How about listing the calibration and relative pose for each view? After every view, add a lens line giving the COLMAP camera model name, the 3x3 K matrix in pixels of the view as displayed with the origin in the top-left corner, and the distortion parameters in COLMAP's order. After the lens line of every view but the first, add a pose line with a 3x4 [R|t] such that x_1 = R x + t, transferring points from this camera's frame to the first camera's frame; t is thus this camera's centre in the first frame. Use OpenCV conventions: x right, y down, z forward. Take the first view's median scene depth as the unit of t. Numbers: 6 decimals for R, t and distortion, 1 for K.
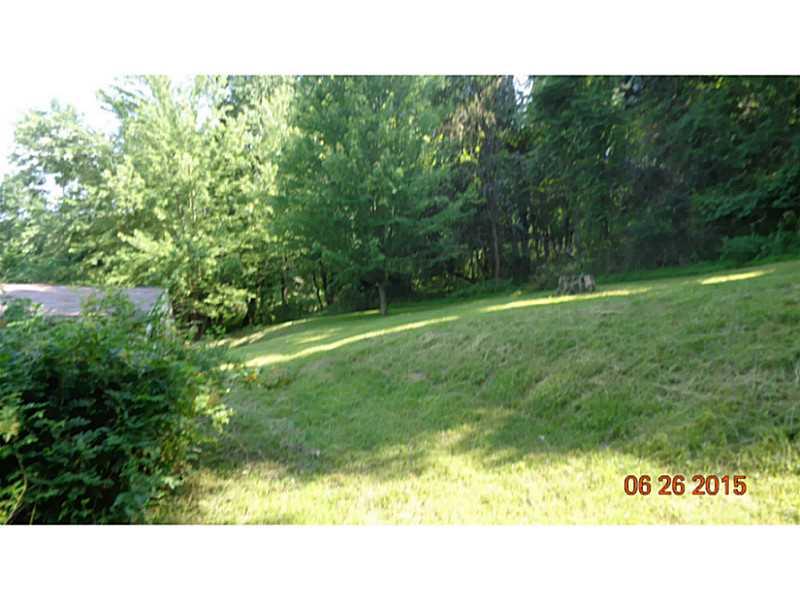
lens RADIAL K [[599.1, 0, 400.1], [0, 599.1, 299.0], [0, 0, 1]] dist [0.008875, -0.003426]
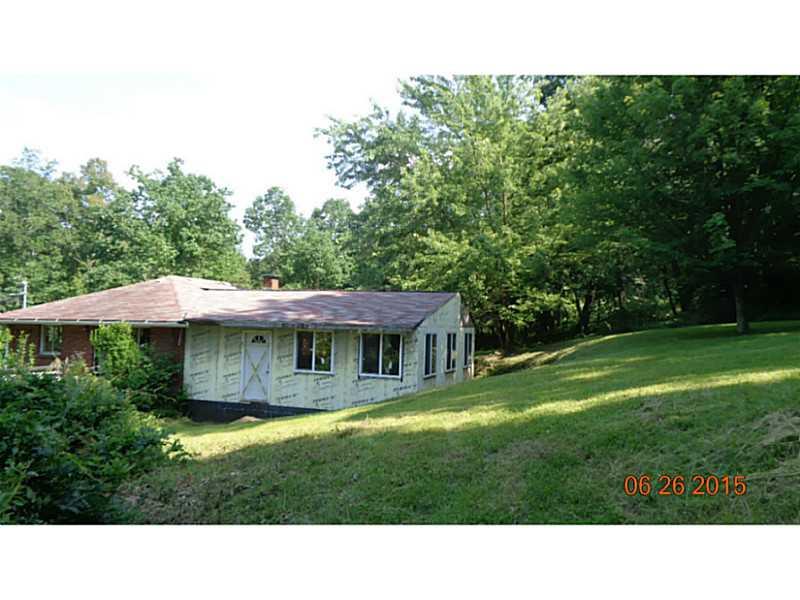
lens RADIAL K [[599.1, 0, 399.3], [0, 599.1, 297.8], [0, 0, 1]] dist [0.008875, -0.003426]
pose [[0.829952, 0.002712, -0.557828, 0.026272], [-0.004845, 0.999986, -0.002347, -0.007954], [0.557814, 0.004651, 0.829953, 0.206607]]
